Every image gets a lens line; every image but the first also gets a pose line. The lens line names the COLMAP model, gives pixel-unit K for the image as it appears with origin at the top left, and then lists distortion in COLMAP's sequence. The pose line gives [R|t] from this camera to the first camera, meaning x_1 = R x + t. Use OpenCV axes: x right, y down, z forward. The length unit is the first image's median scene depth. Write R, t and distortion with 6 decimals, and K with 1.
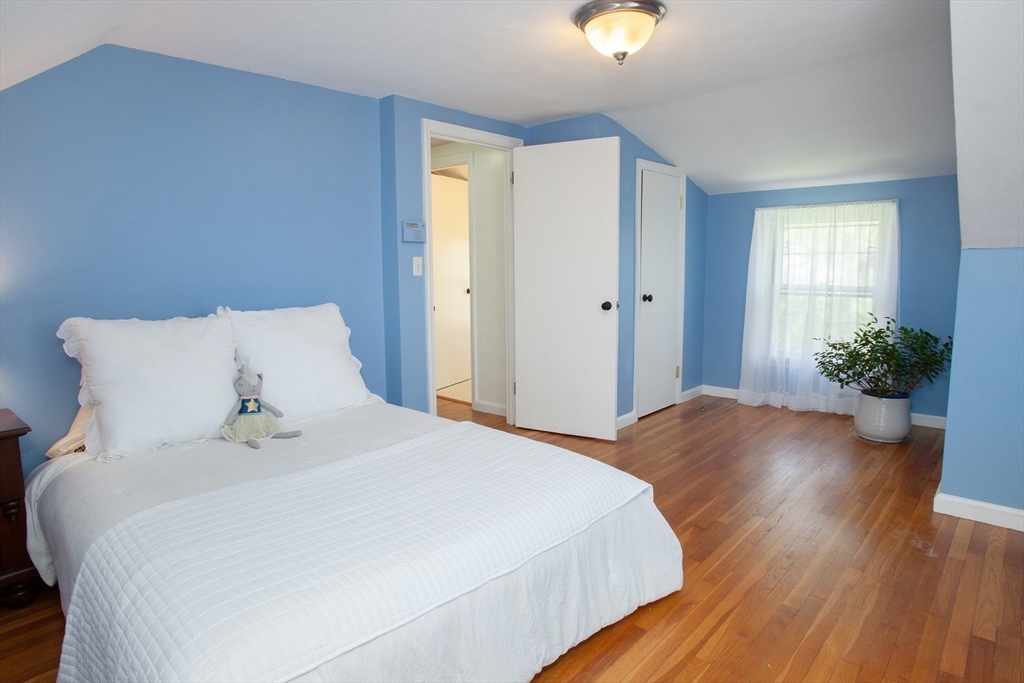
lens RADIAL K [[587.8, 0, 518.9], [0, 587.8, 341.4], [0, 0, 1]] dist [-0.031517, 0.009871]
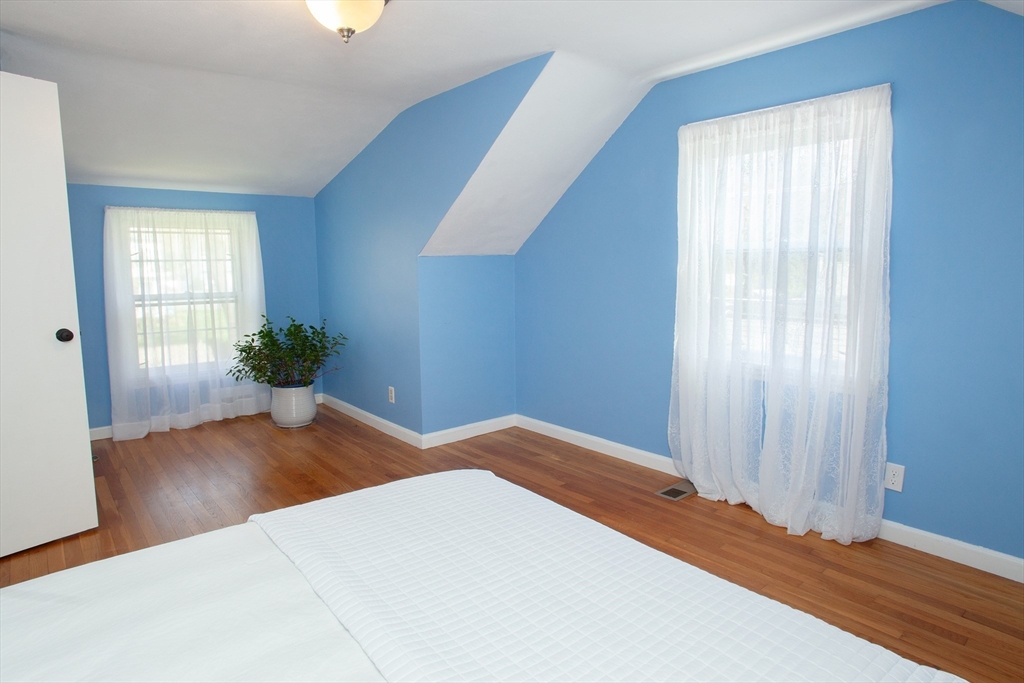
lens RADIAL K [[587.8, 0, 513.2], [0, 587.8, 337.4], [0, 0, 1]] dist [-0.031517, 0.009871]
pose [[0.156097, -0.117976, 0.980671, -0.372410], [0.141534, 0.985267, 0.096001, -0.043588], [-0.977549, 0.123813, 0.170495, 0.340153]]
